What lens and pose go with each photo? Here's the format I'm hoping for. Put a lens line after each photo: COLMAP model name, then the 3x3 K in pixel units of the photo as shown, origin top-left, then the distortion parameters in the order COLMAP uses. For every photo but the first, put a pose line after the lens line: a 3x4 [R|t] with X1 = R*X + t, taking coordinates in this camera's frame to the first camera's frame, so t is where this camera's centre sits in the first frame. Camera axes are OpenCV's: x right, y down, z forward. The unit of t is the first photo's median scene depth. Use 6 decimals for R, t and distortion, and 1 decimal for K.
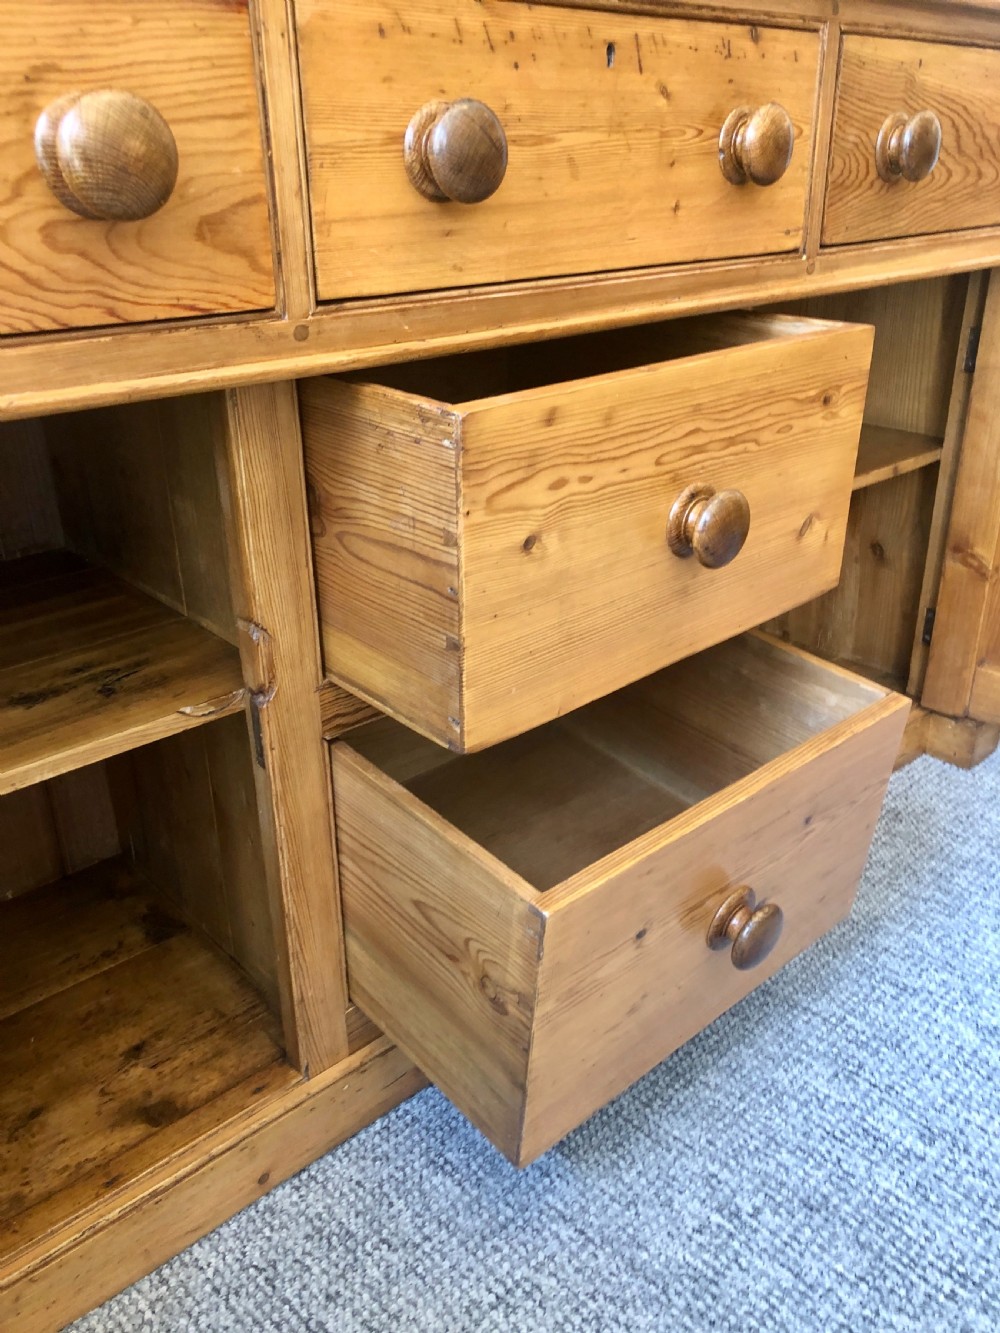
lens RADIAL K [[1092.7, 0, 515.3], [0, 1092.7, 646.7], [0, 0, 1]] dist [0.020630, -0.010621]
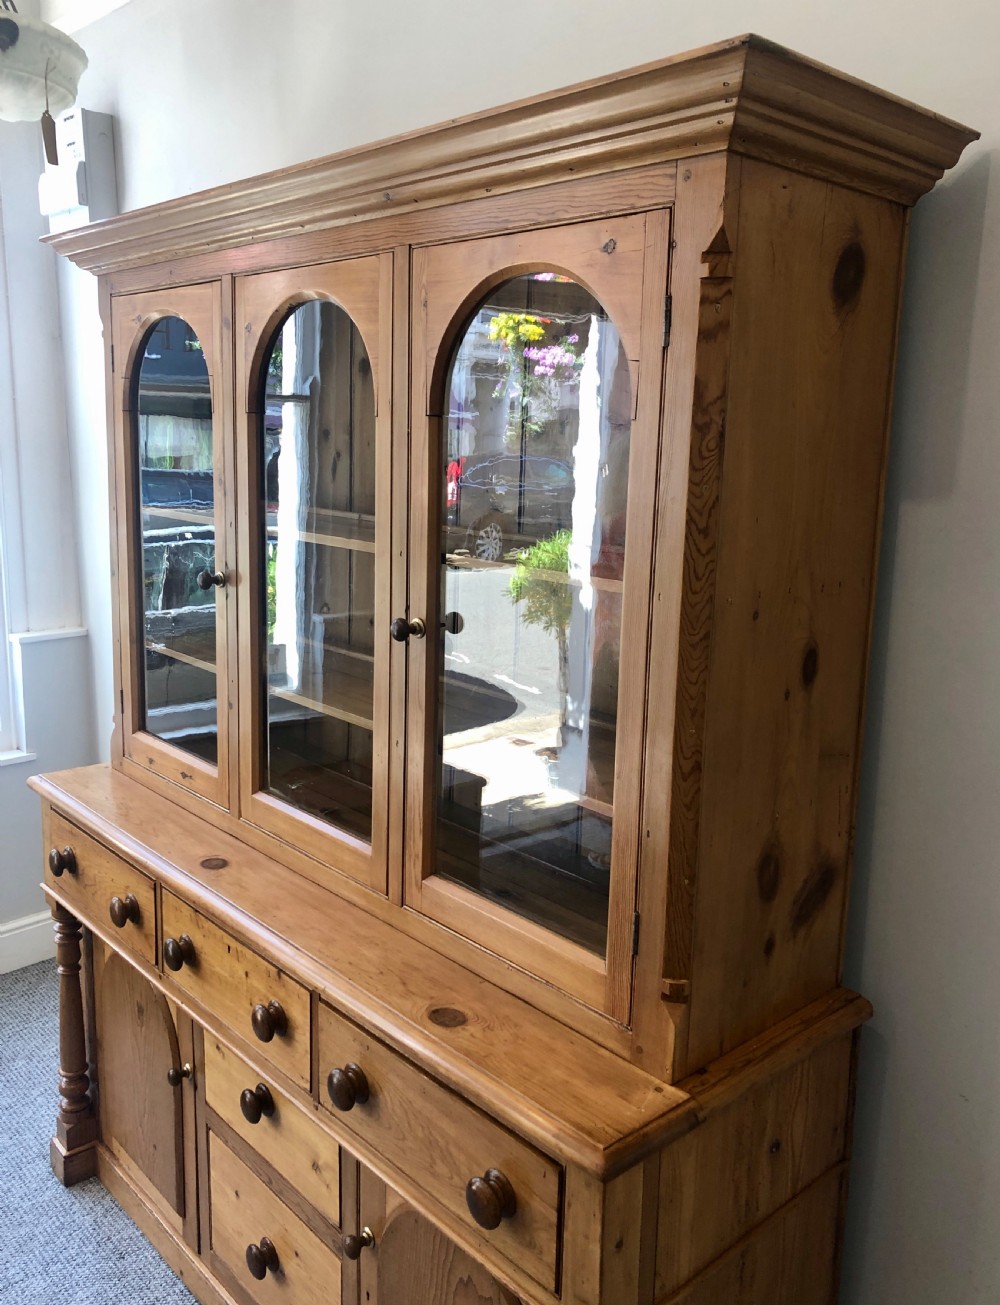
lens RADIAL K [[1112.6, 0, 499.7], [0, 1112.6, 625.5], [0, 0, 1]] dist [0.022918, -0.020207]
pose [[-0.006182, 0.185740, -0.982579, 2.048957], [-0.433499, 0.884971, 0.170016, -1.595280], [0.901133, 0.426998, 0.075047, 0.901444]]
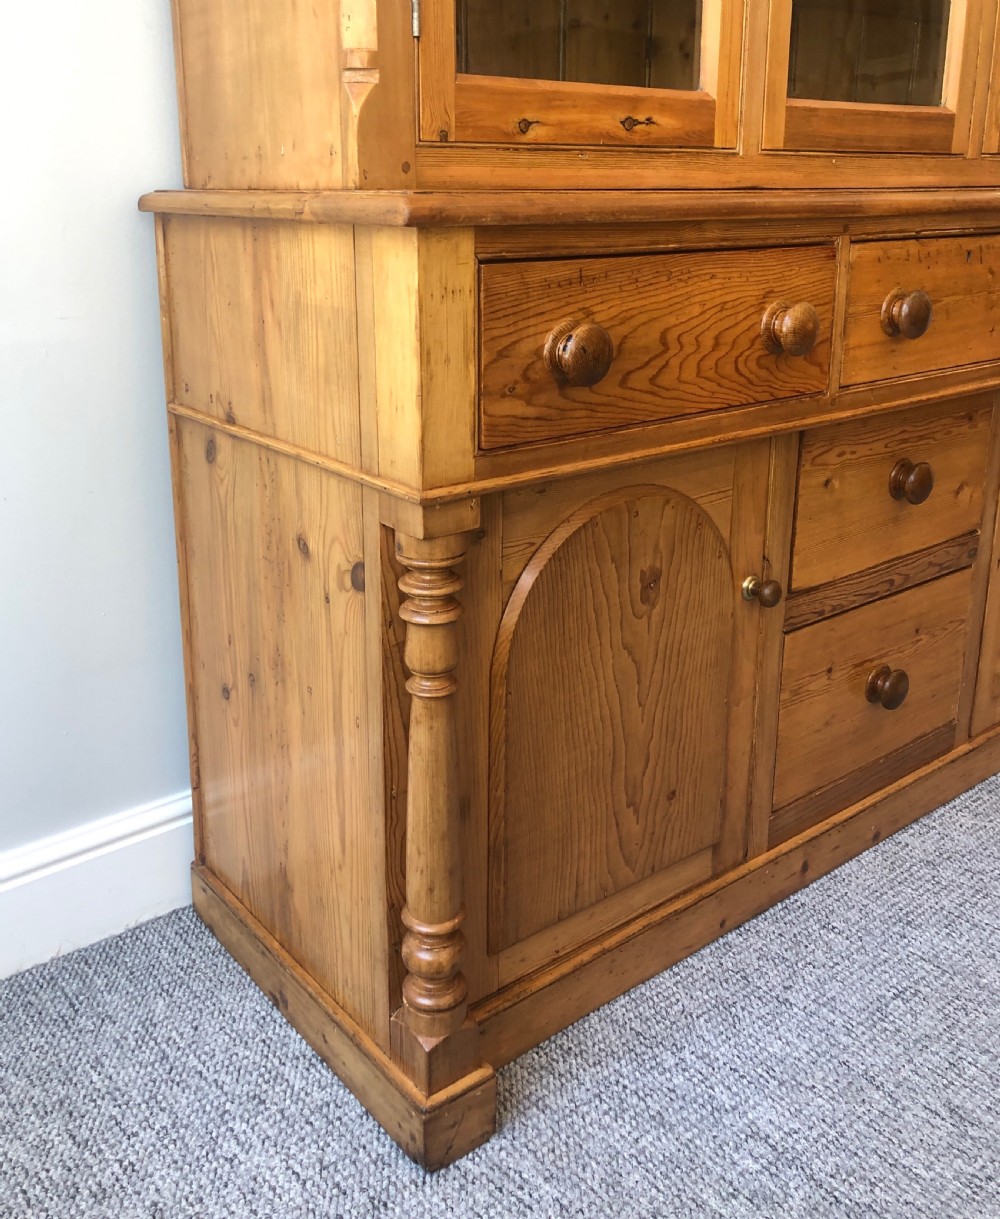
lens RADIAL K [[1153.7, 0, 505.1], [0, 1153.7, 478.8], [0, 0, 1]] dist [0.023996, 0.000000]
pose [[0.997596, 0.028396, -0.063215, -0.482259], [-0.038617, 0.985225, -0.166852, 0.162469], [0.057543, 0.168892, 0.983953, -0.783589]]
